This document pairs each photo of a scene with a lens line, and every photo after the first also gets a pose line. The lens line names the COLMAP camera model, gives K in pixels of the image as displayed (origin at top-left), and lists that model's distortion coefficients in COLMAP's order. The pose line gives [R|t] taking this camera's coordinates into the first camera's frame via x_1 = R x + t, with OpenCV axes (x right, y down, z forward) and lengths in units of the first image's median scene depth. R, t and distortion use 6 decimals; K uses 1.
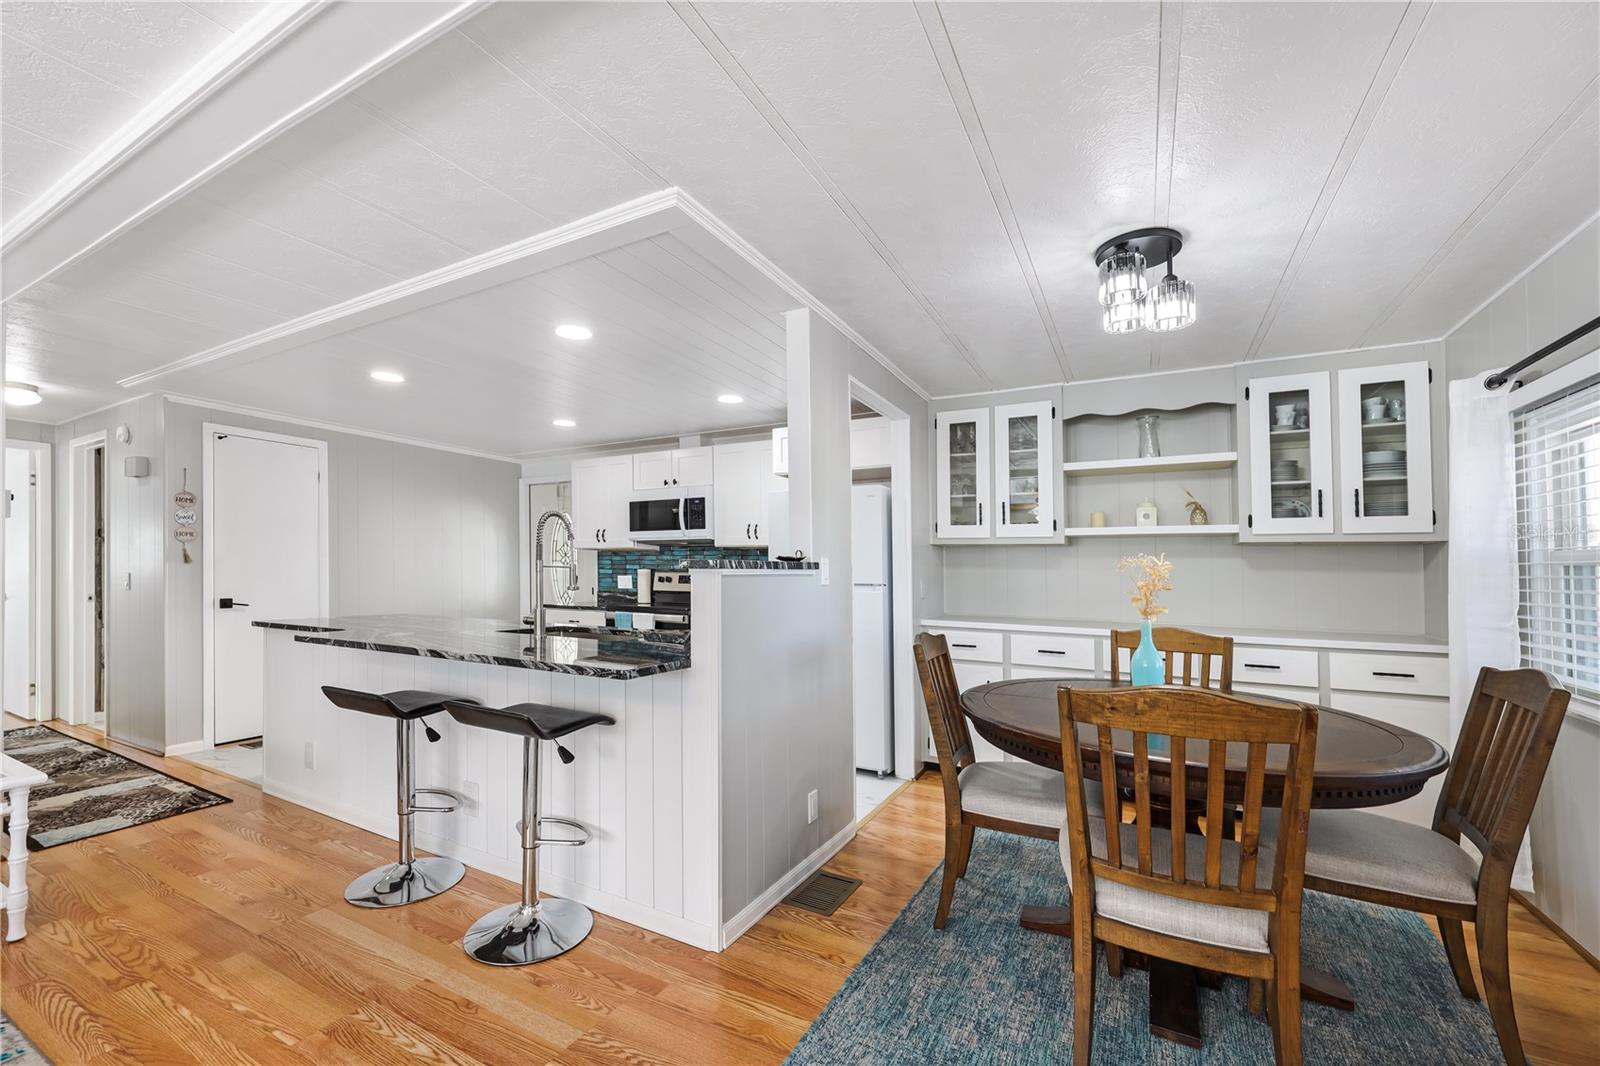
lens RADIAL K [[653.3, 0, 776.4], [0, 653.3, 560.1], [0, 0, 1]] dist [0.000680, -0.000109]
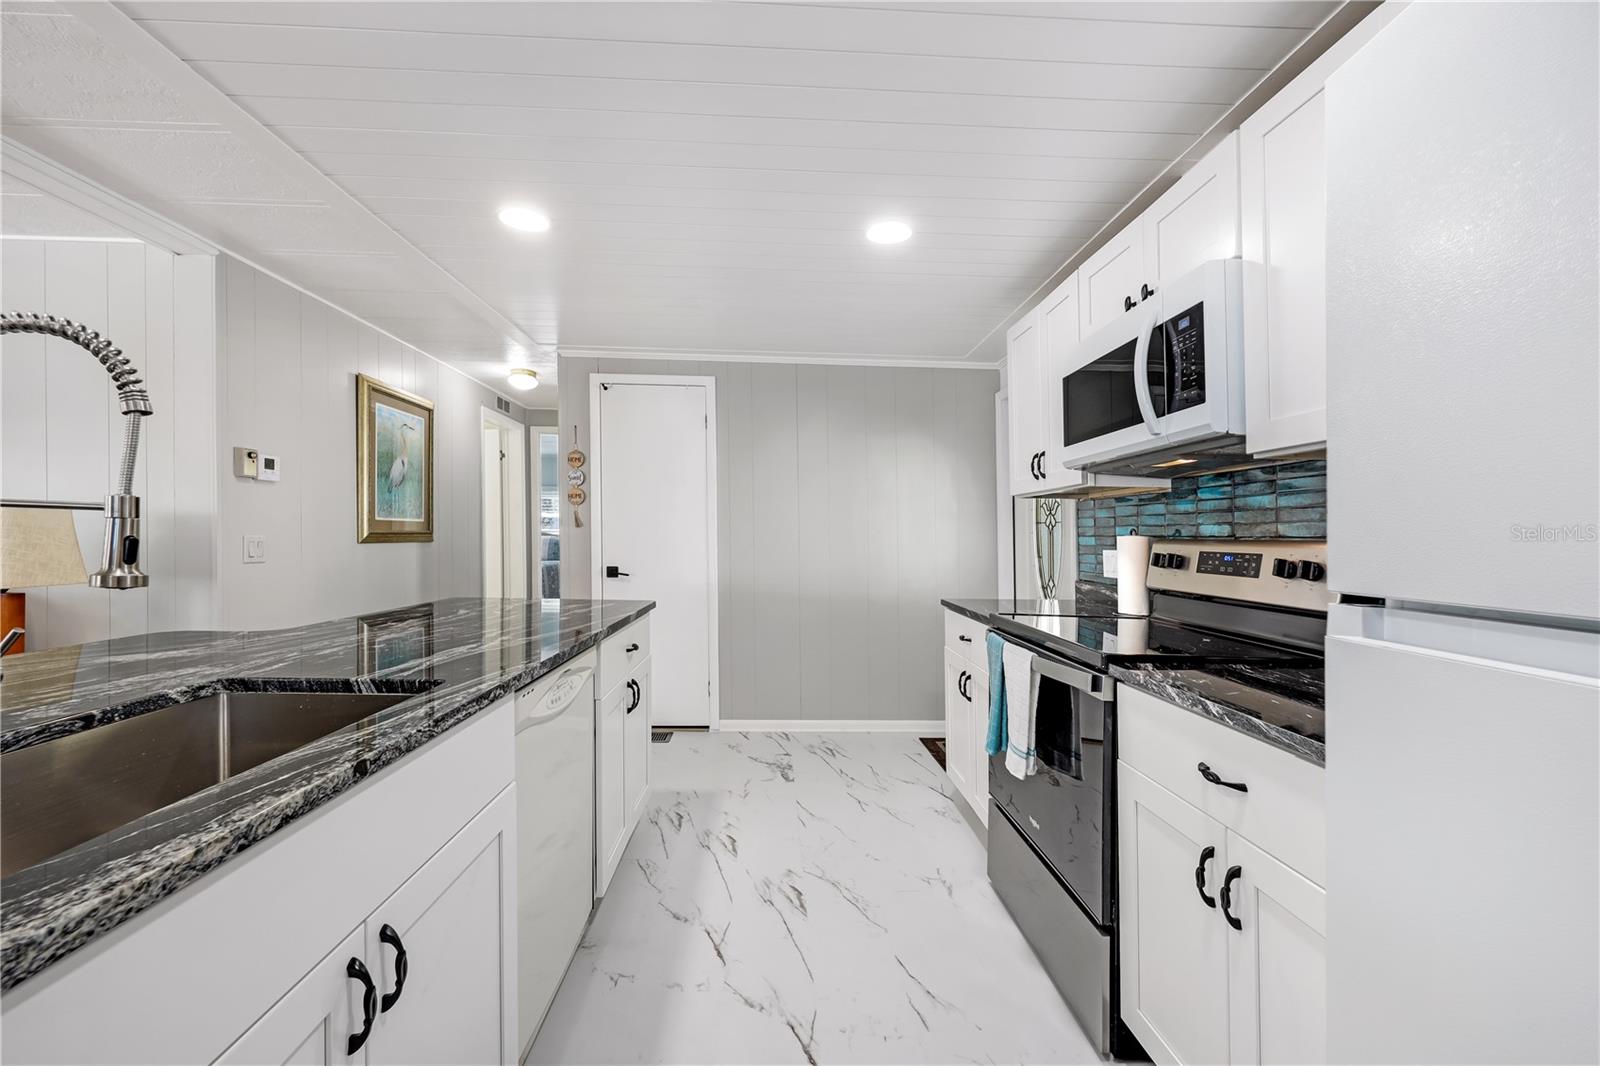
lens RADIAL K [[653.3, 0, 804.6], [0, 653.3, 540.5], [0, 0, 1]] dist [0.000680, -0.000109]
pose [[0.531183, 0.006486, -0.847233, 0.070656], [0.005261, 0.999926, 0.010954, 0.016963], [0.847241, -0.010276, 0.531109, 0.889357]]
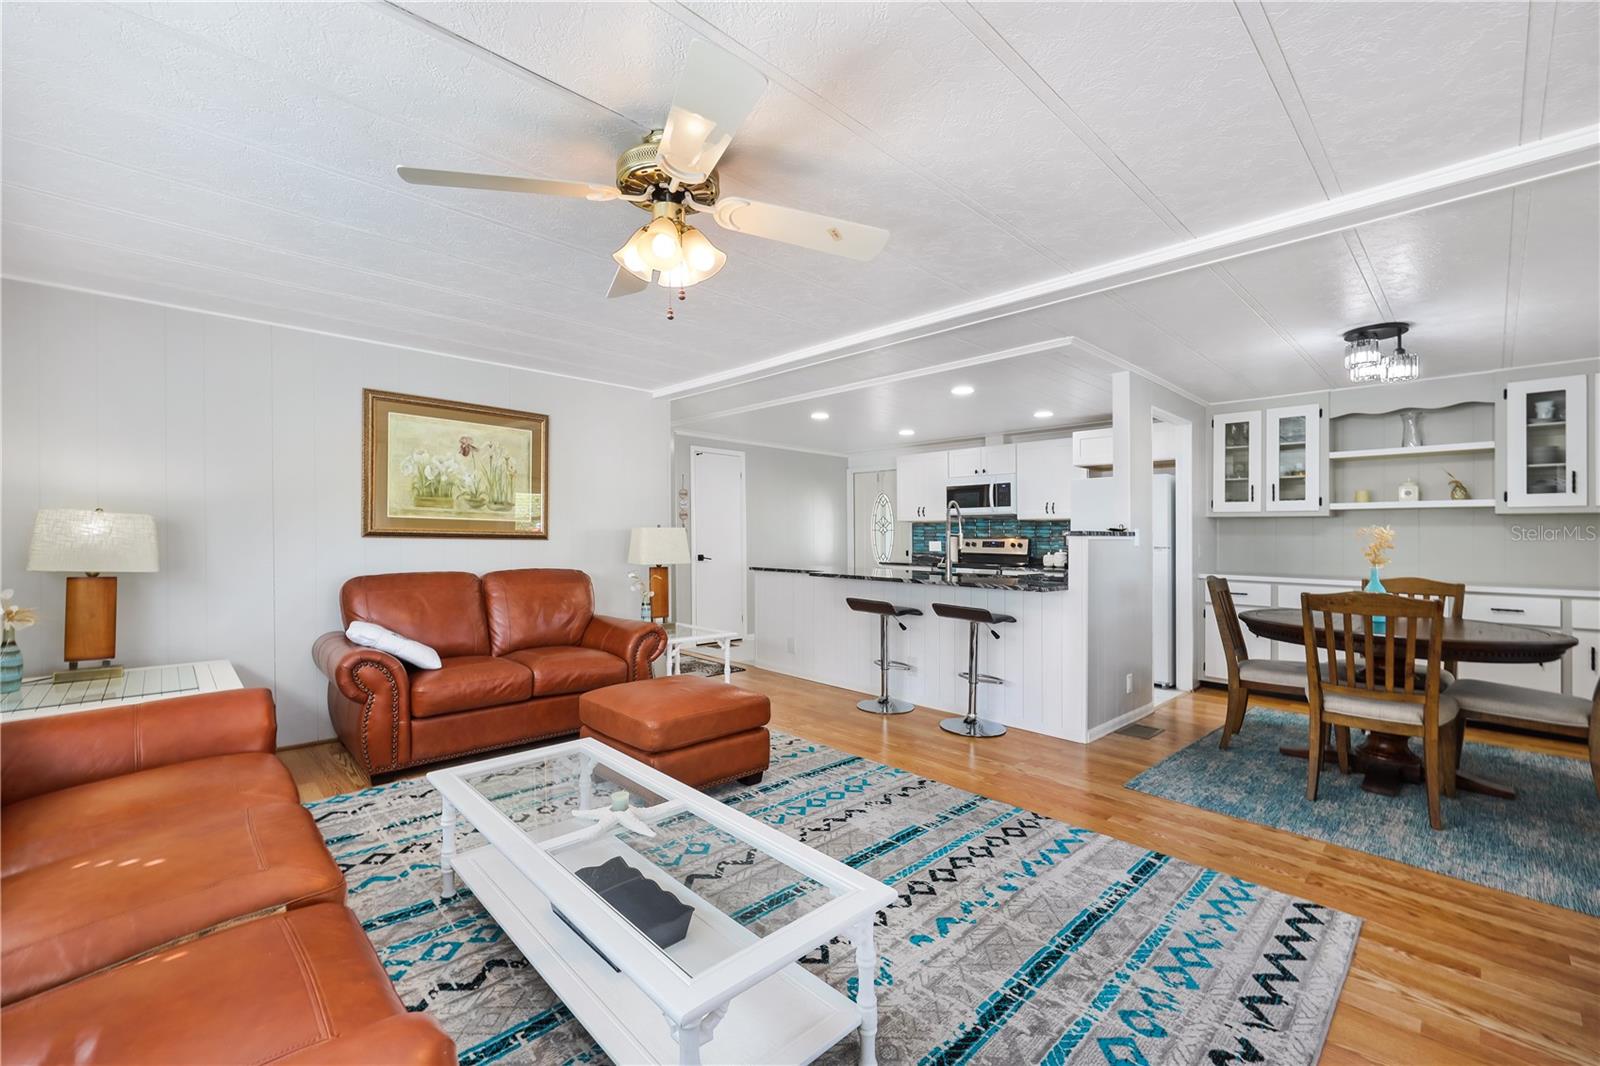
lens RADIAL K [[653.3, 0, 786.9], [0, 653.3, 547.4], [0, 0, 1]] dist [0.000680, -0.000109]
pose [[0.953076, 0.003762, -0.302708, -0.185767], [0.005242, 0.999568, 0.028927, -0.005986], [0.302685, -0.029157, 0.952644, -0.549355]]
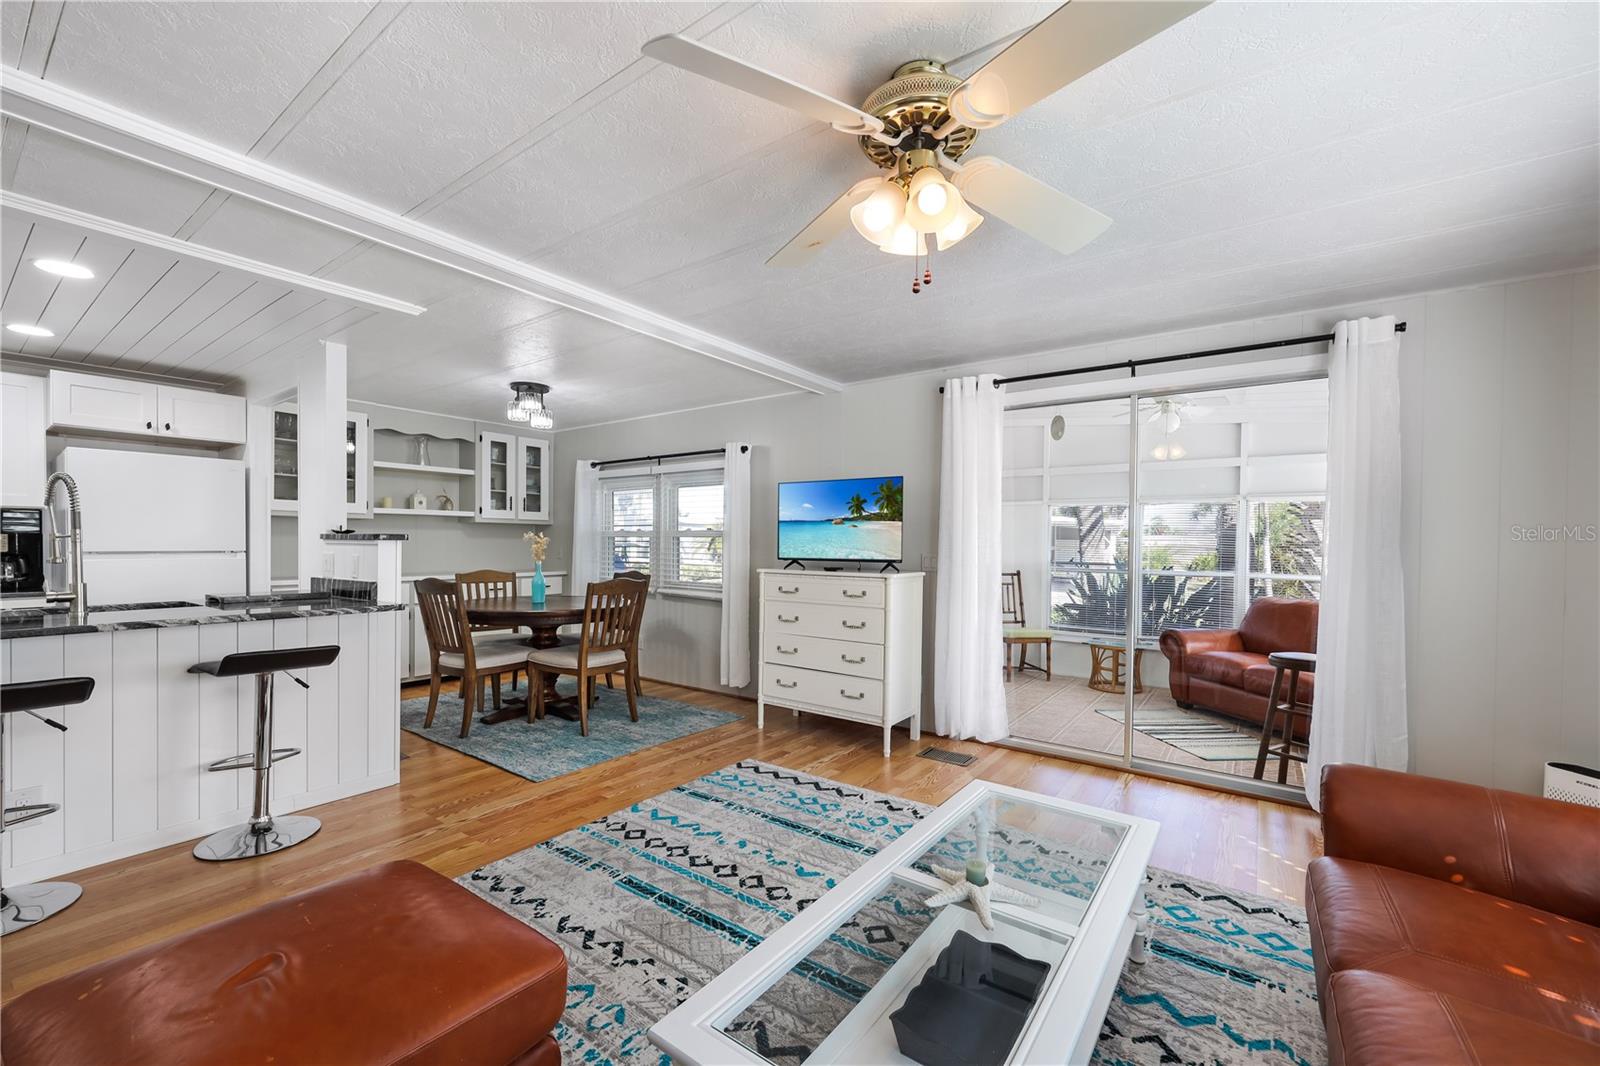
lens RADIAL K [[653.3, 0, 804.2], [0, 653.3, 536.4], [0, 0, 1]] dist [0.000680, -0.000109]
pose [[0.120995, -0.000965, 0.992653, -0.850520], [-0.024278, 0.999698, 0.003931, -0.015220], [-0.992356, -0.024575, 0.120935, -0.085819]]
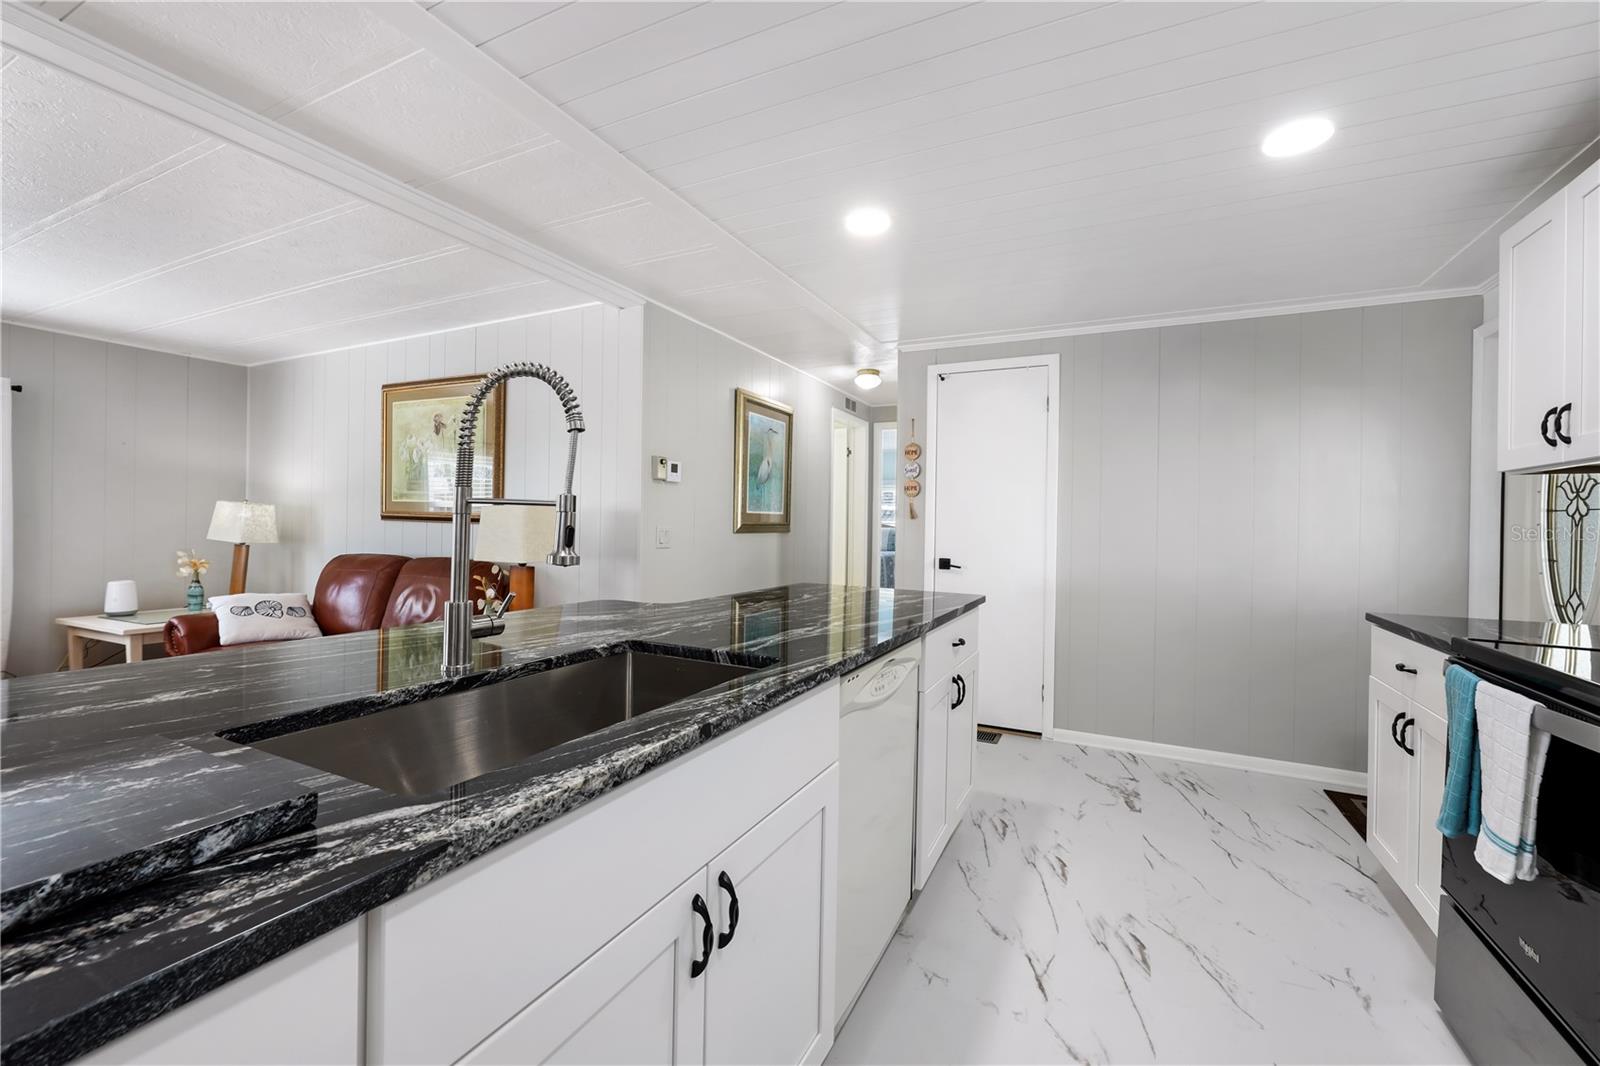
lens RADIAL K [[653.3, 0, 819.3], [0, 653.3, 553.3], [0, 0, 1]] dist [0.000680, -0.000109]
pose [[0.065432, 0.039775, -0.997064, 0.047462], [0.002563, 0.999195, 0.040028, 0.017939], [0.997854, -0.005174, 0.065278, 0.913282]]
